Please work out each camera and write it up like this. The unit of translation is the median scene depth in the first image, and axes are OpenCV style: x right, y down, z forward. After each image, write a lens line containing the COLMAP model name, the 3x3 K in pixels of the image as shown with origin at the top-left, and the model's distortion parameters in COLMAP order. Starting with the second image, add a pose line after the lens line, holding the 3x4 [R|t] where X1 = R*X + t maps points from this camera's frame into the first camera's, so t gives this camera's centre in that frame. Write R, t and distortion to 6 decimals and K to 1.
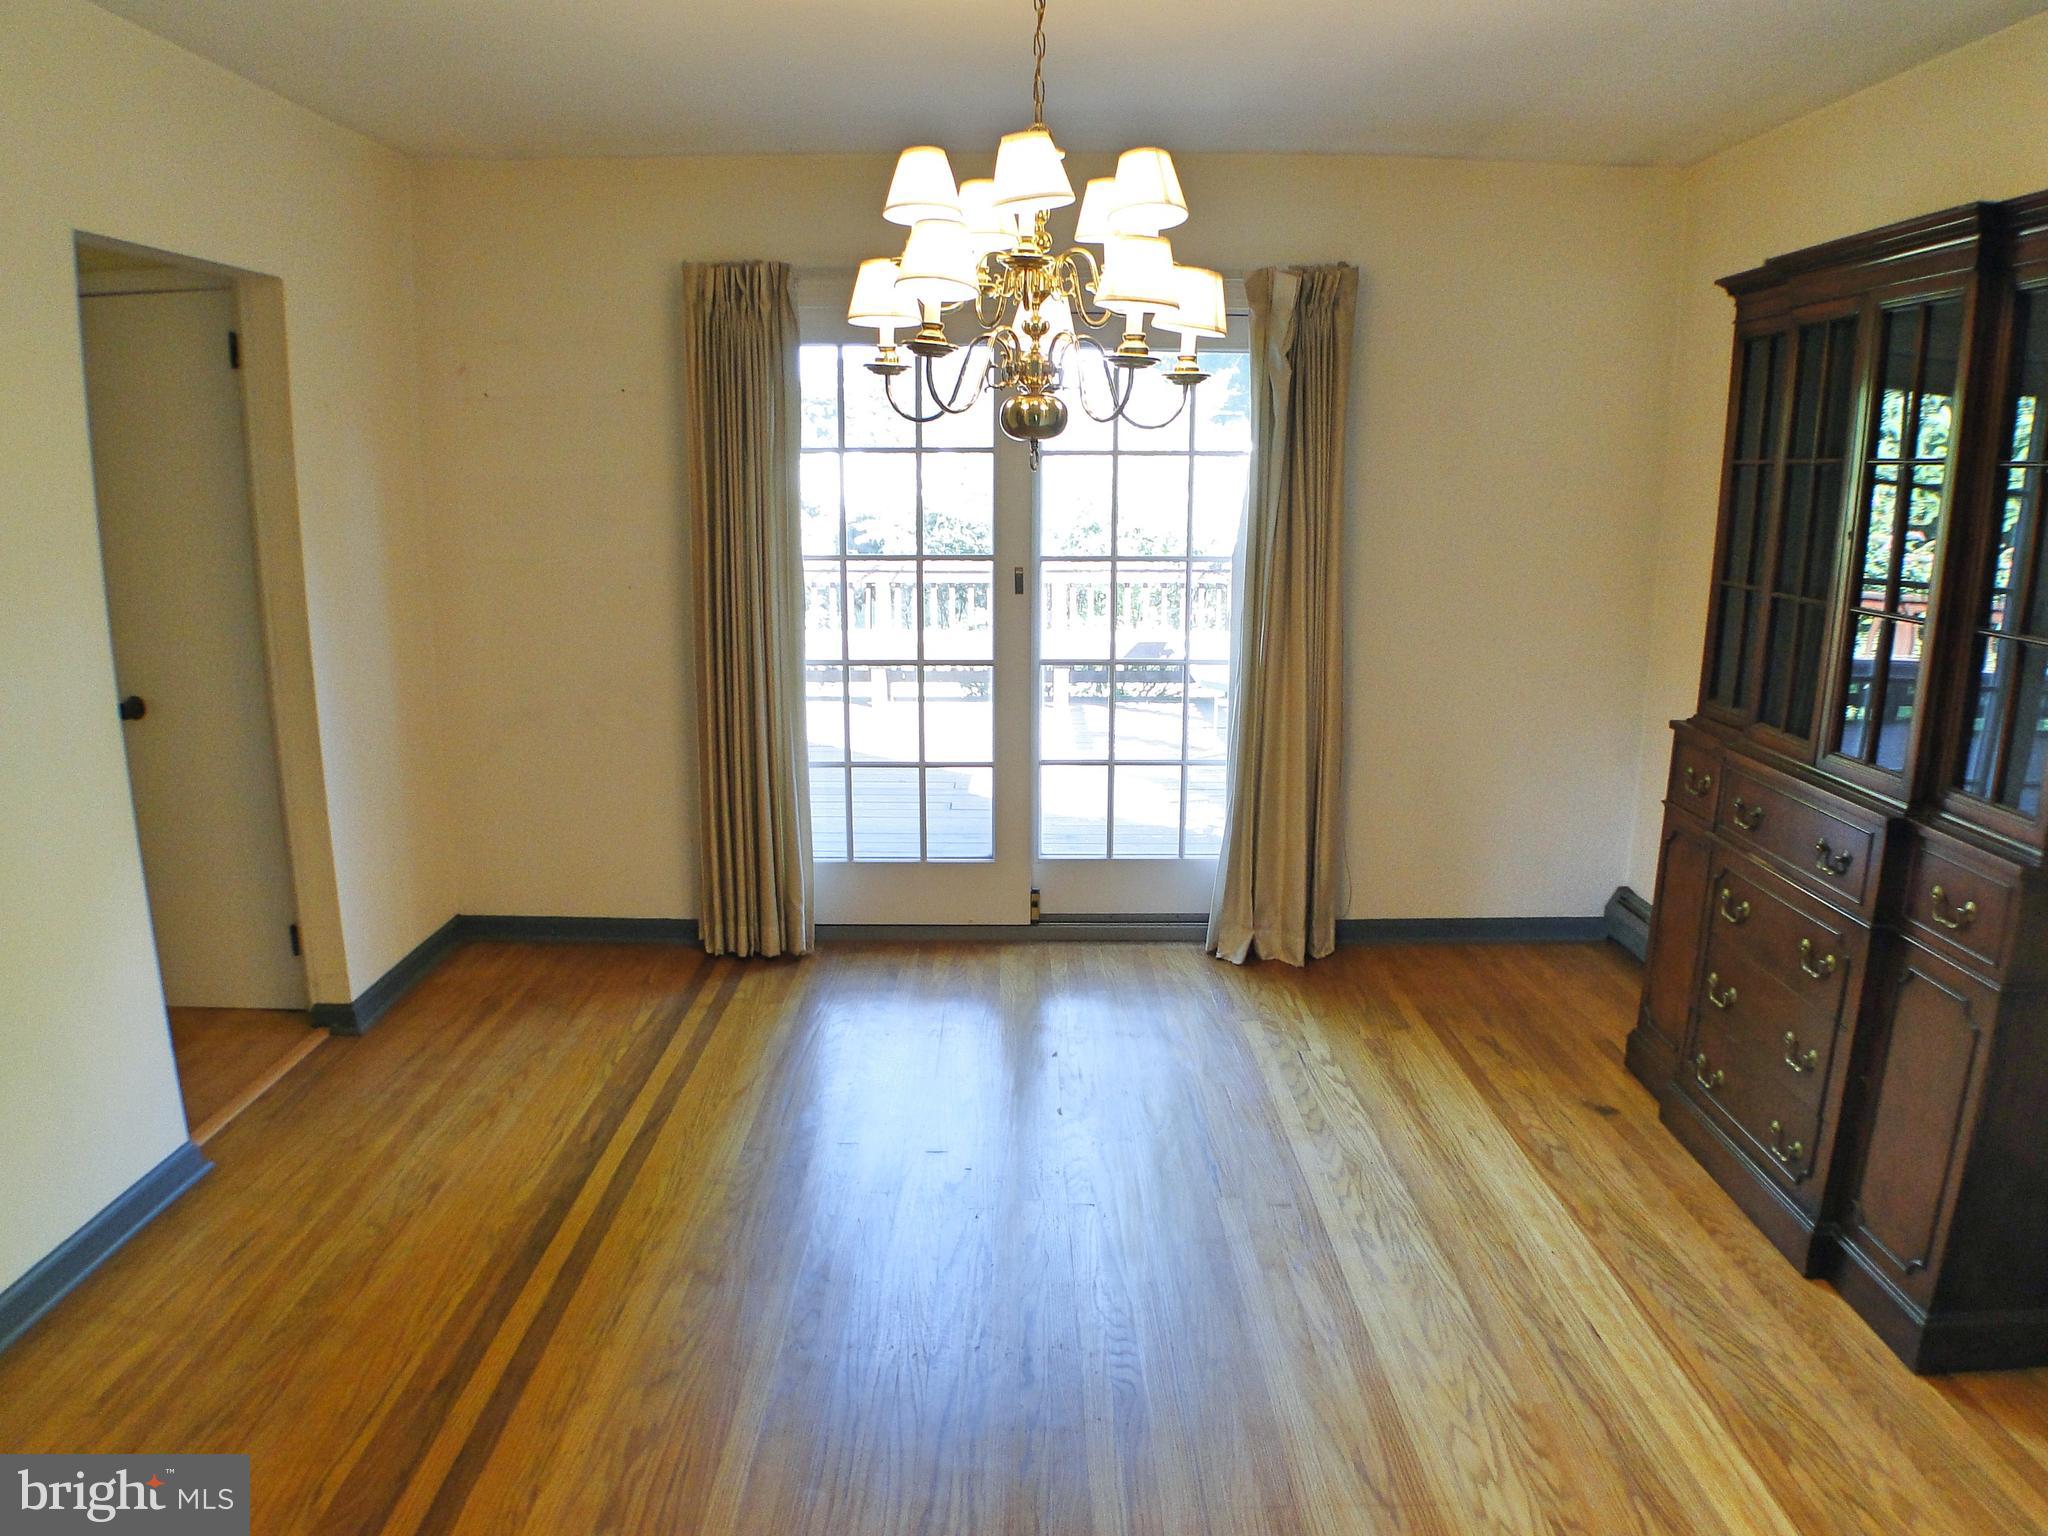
lens RADIAL K [[1341.7, 0, 1046.3], [0, 1341.7, 761.1], [0, 0, 1]] dist [-0.135976, 0.031379]
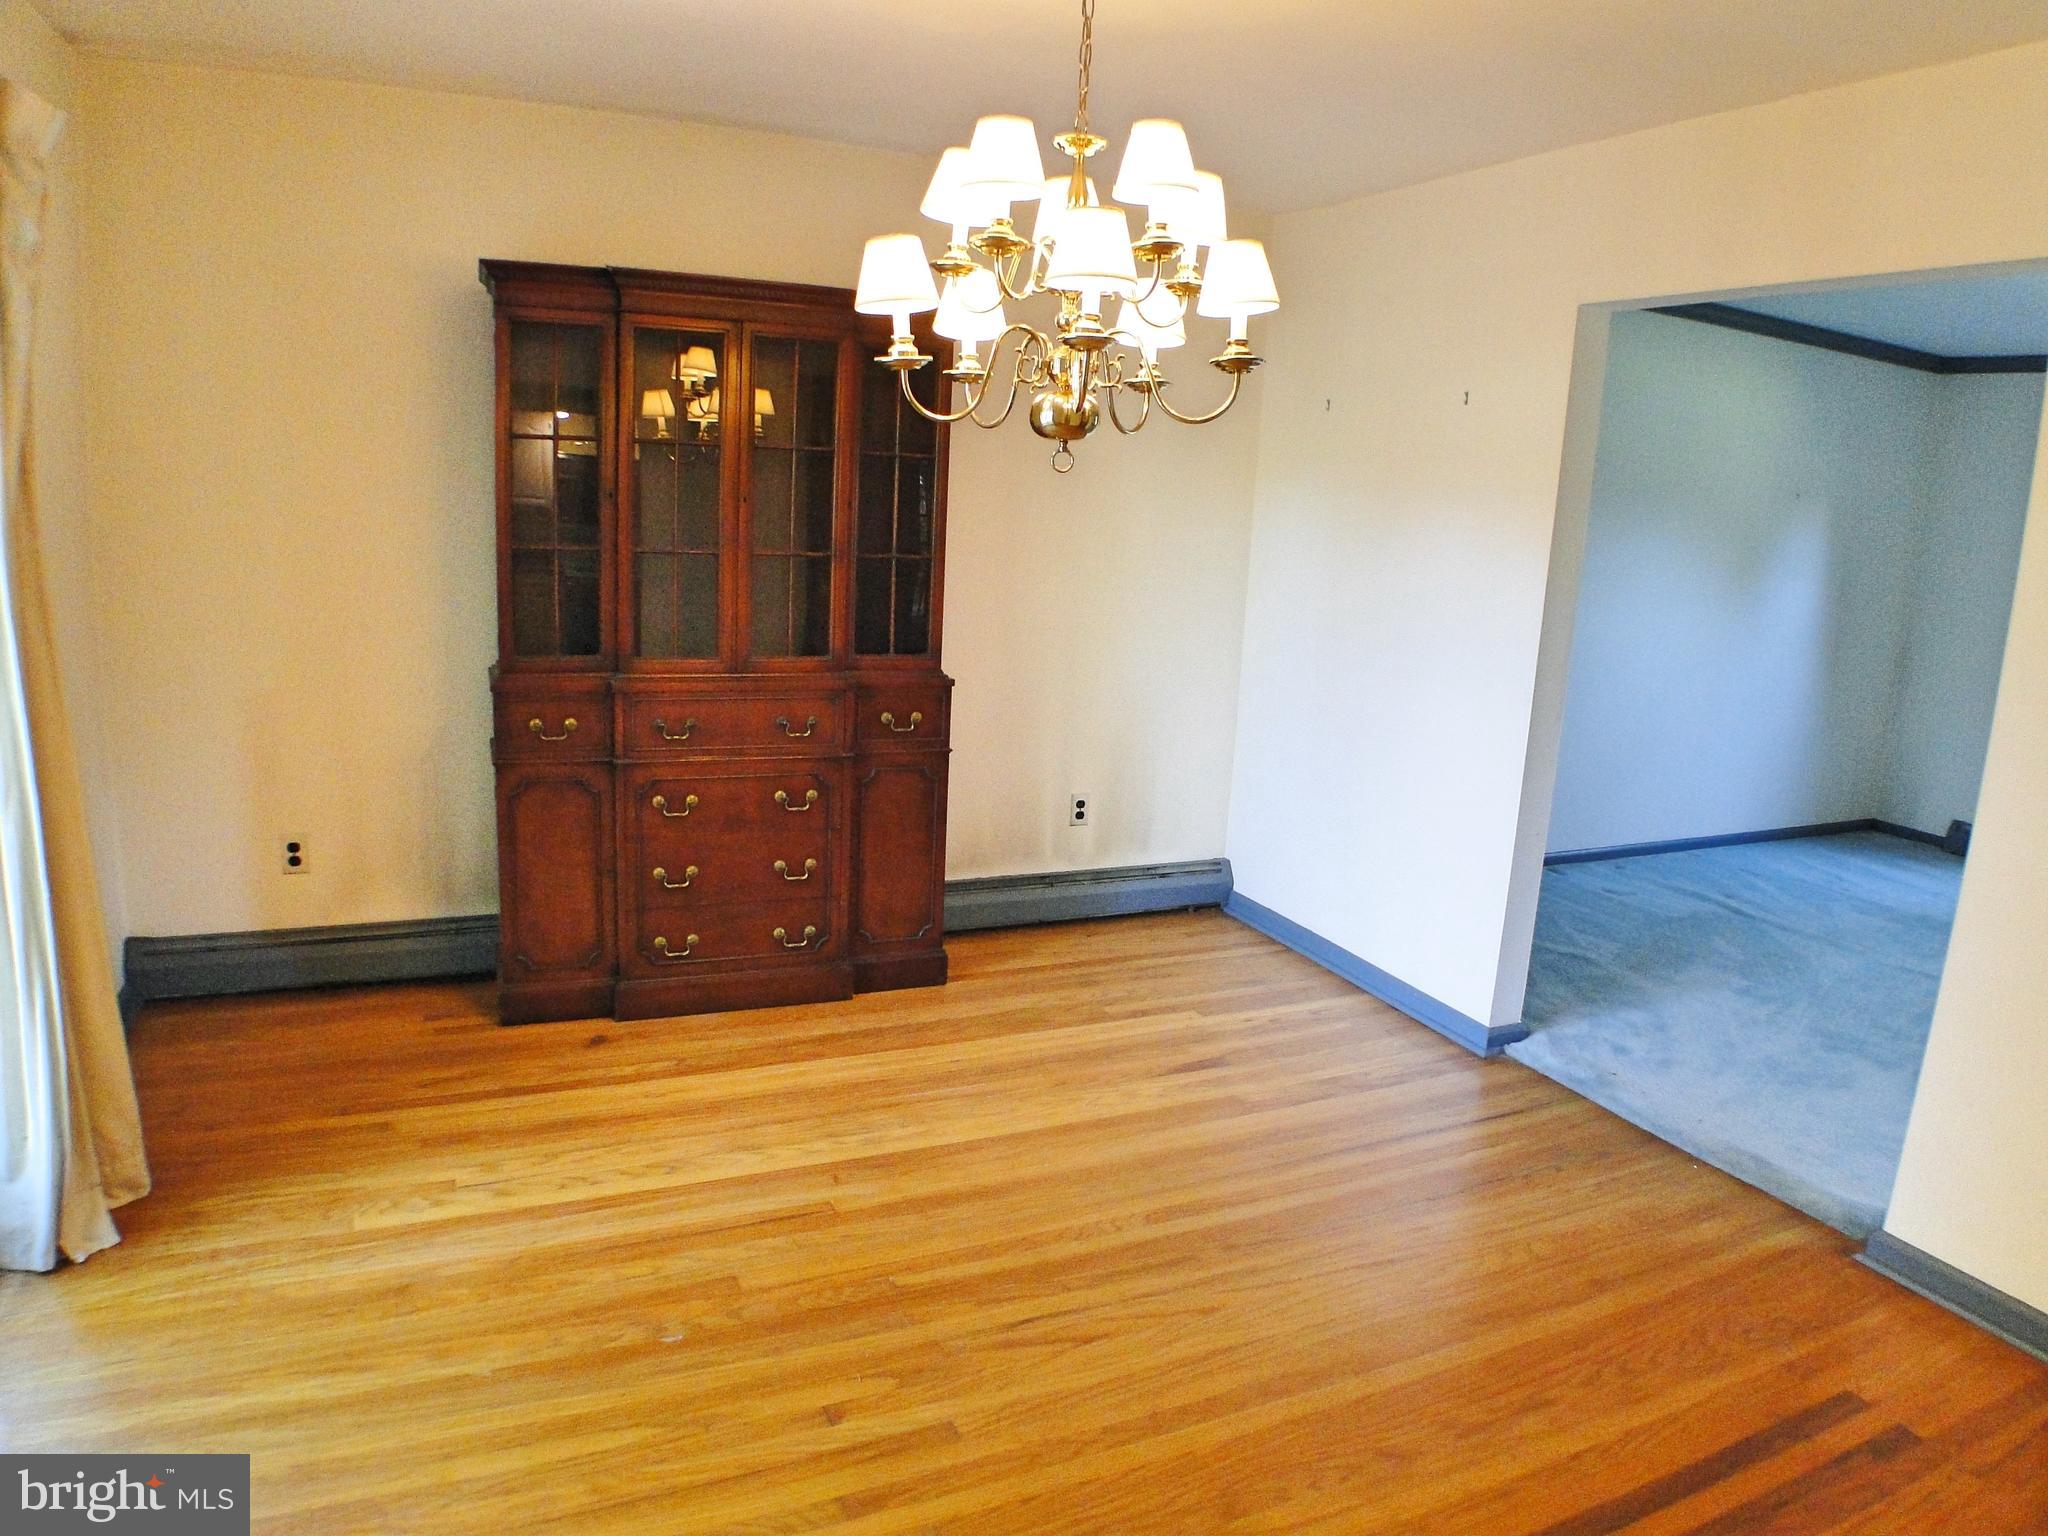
lens RADIAL K [[1324.3, 0, 1024.0], [0, 1324.3, 768.0], [0, 0, 1]] dist [-0.132244, 0.027471]
pose [[-0.380002, -0.219049, 0.898675, -0.645579], [0.150063, 0.944085, 0.293572, -0.216130], [-0.912732, 0.246416, -0.325883, 1.000954]]
